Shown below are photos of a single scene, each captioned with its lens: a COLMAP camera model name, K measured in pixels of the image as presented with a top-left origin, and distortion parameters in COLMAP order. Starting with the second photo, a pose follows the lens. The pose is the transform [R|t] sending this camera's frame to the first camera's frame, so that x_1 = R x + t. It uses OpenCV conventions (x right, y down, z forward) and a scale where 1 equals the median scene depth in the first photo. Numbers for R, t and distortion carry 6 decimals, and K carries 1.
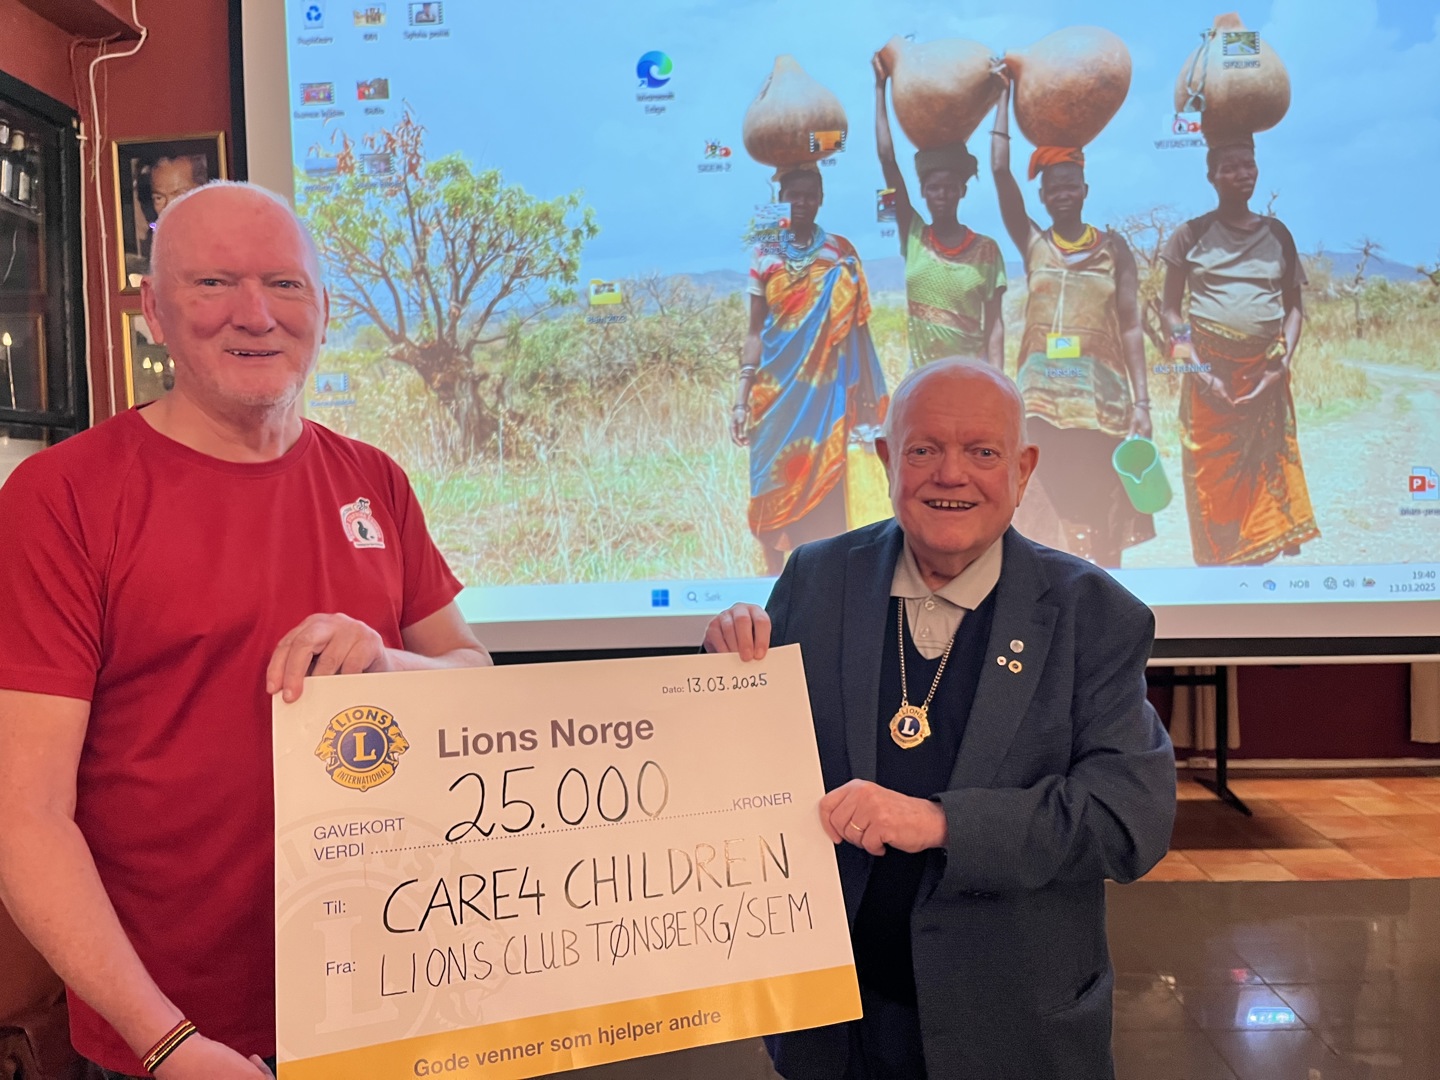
lens RADIAL K [[1111.5, 0, 723.7], [0, 1111.5, 549.2], [0, 0, 1]] dist [0.044203, -0.050607]
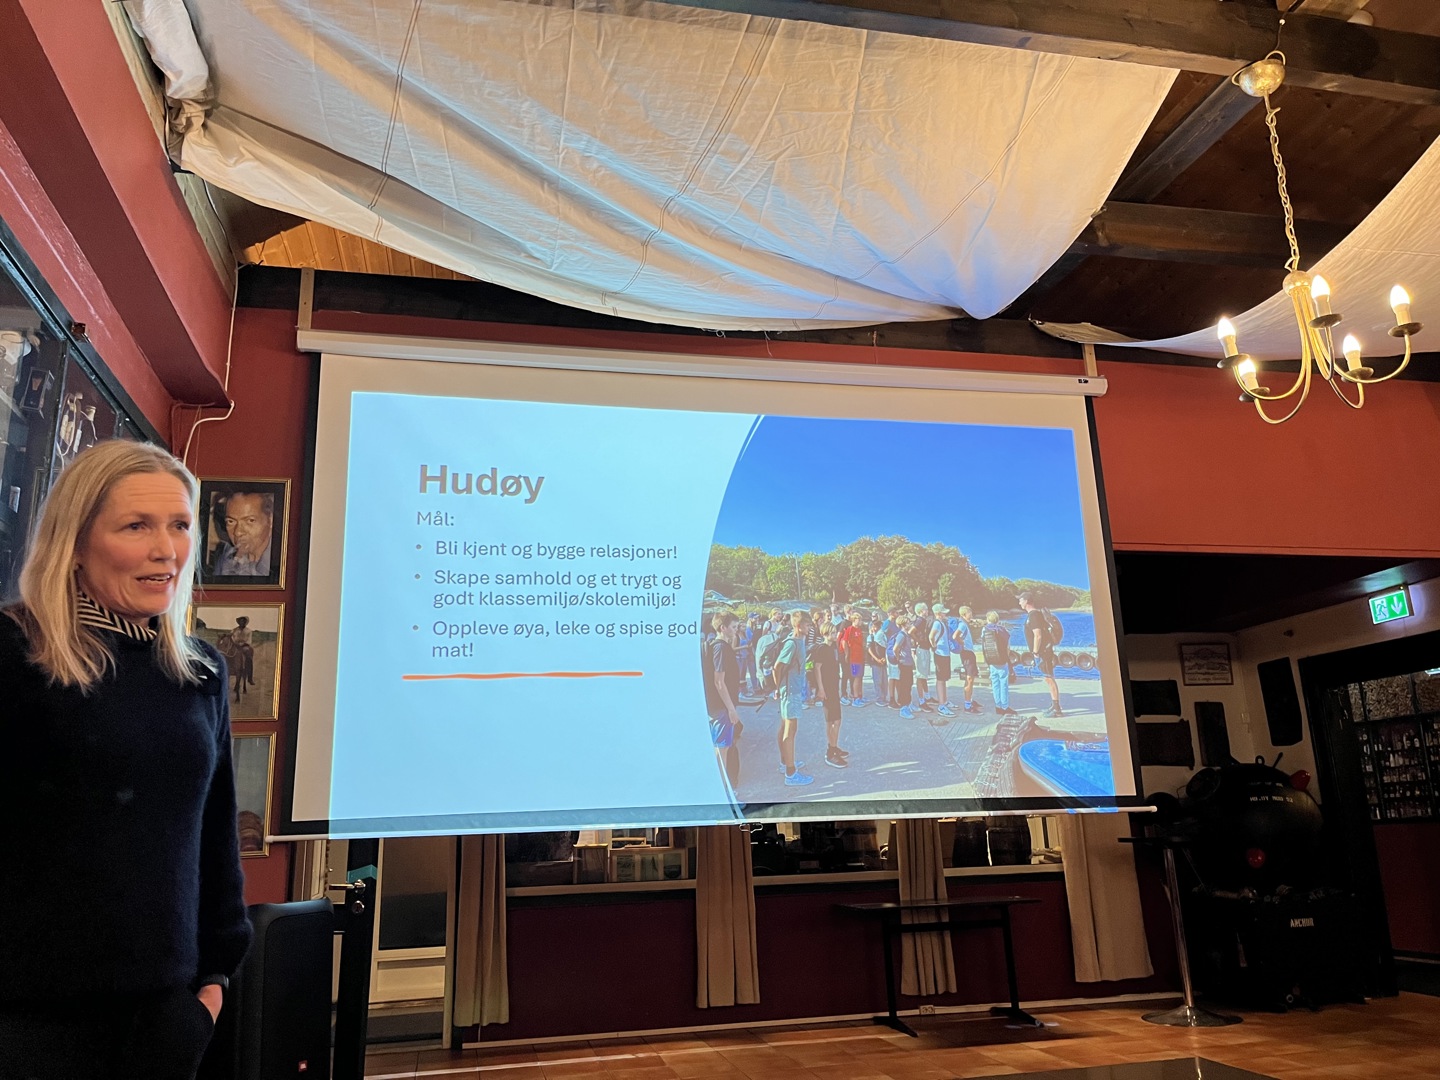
lens RADIAL K [[1111.5, 0, 722.7], [0, 1111.5, 546.0], [0, 0, 1]] dist [0.044203, -0.050607]
pose [[0.956880, 0.076451, 0.280244, -0.315753], [0.009103, 0.956380, -0.291985, 0.105146], [-0.290342, 0.281945, 0.914444, -0.365082]]
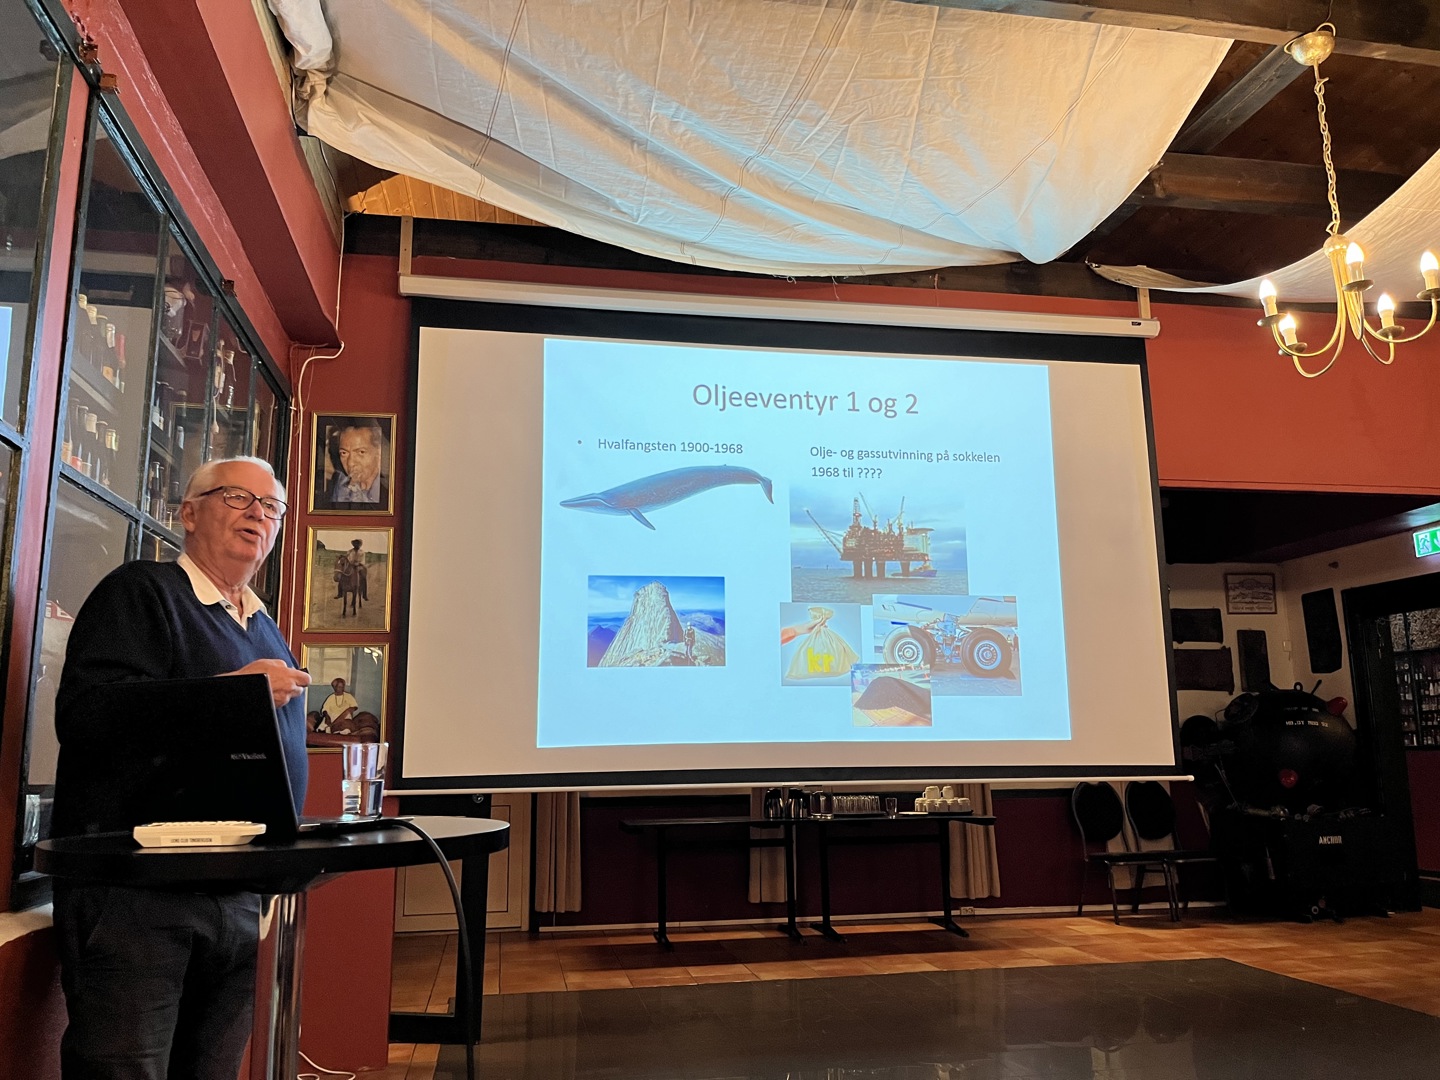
lens RADIAL K [[1111.5, 0, 724.6], [0, 1111.5, 546.6], [0, 0, 1]] dist [0.044203, -0.050607]
pose [[0.966840, 0.069463, 0.245754, -0.373288], [-0.013608, 0.974944, -0.222034, 0.120913], [-0.255019, 0.211328, 0.943560, -0.467252]]
